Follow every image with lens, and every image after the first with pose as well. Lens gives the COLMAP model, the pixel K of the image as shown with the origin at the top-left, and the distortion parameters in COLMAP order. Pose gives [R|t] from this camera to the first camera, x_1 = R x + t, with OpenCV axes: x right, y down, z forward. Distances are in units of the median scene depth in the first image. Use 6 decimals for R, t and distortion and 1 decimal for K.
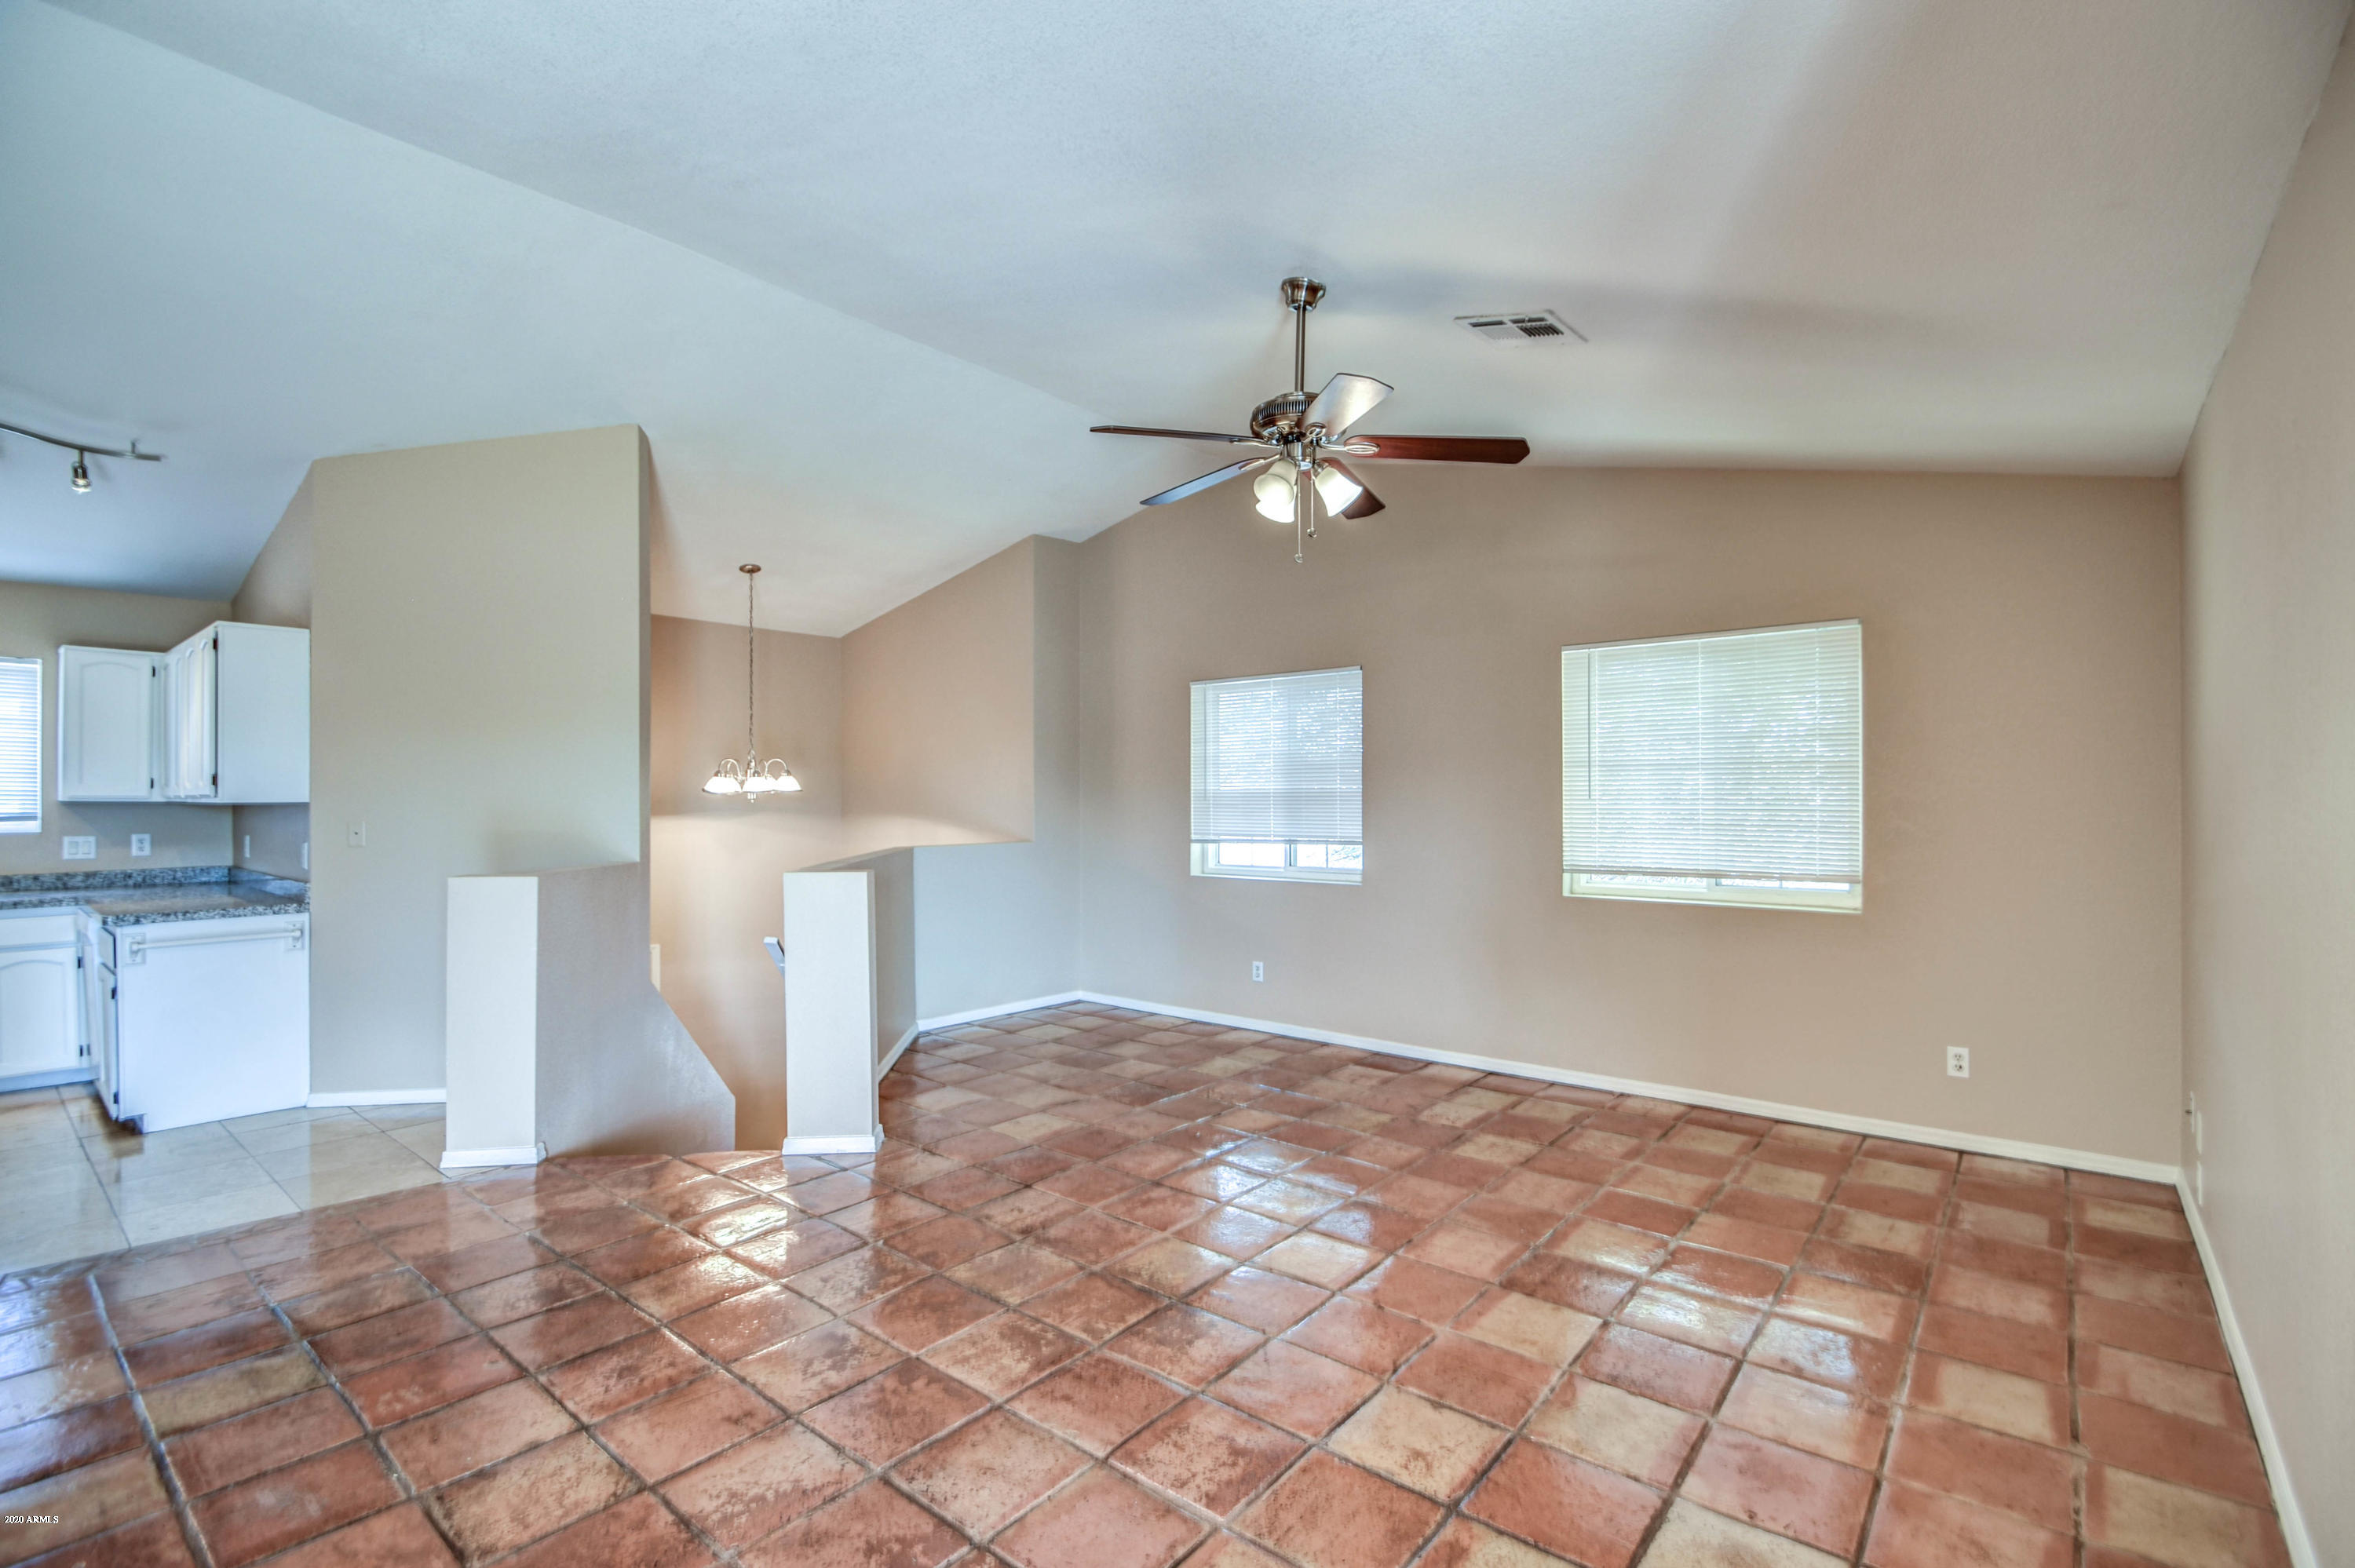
lens RADIAL K [[1057.0, 0, 1174.9], [0, 1057.0, 782.4], [0, 0, 1]] dist [0.000951, -0.003896]
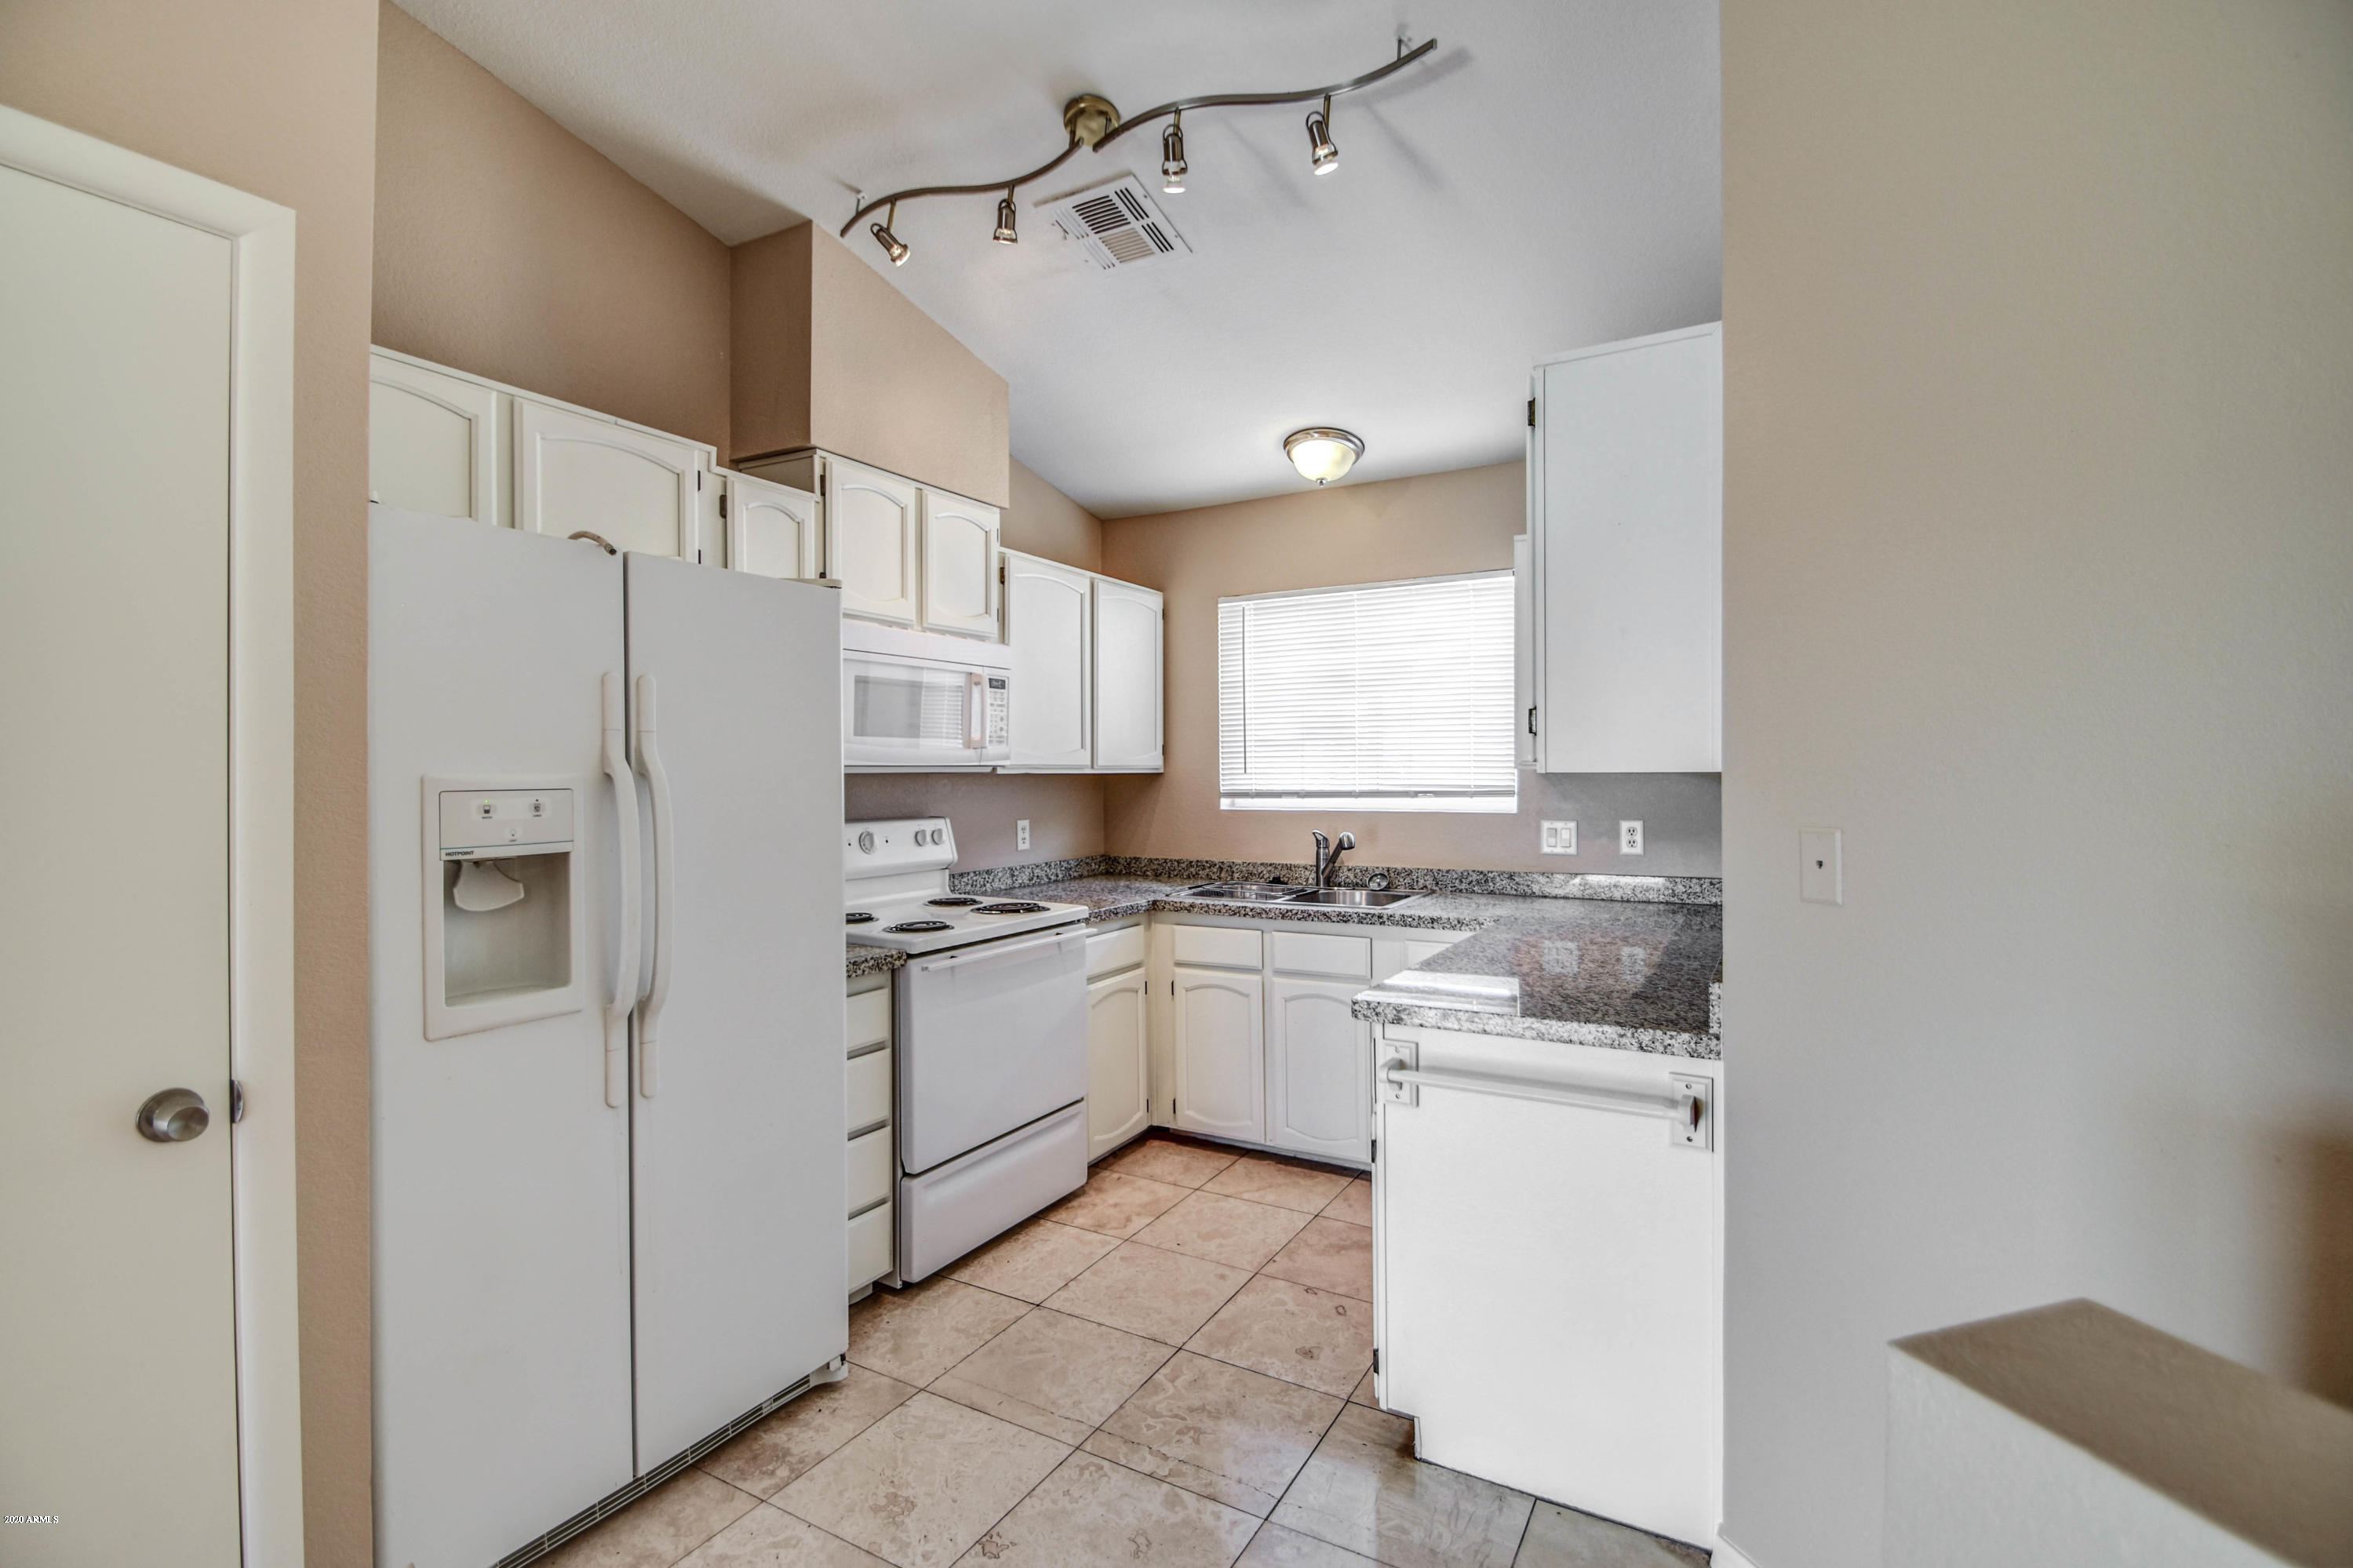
lens RADIAL K [[1056.2, 0, 1176.6], [0, 1056.2, 775.2], [0, 0, 1]] dist [0.000951, -0.003896]
pose [[0.168875, 0.005502, -0.985622, -0.476658], [0.020657, 0.999745, 0.009120, 0.012532], [0.985421, -0.021900, 0.168718, 0.740083]]
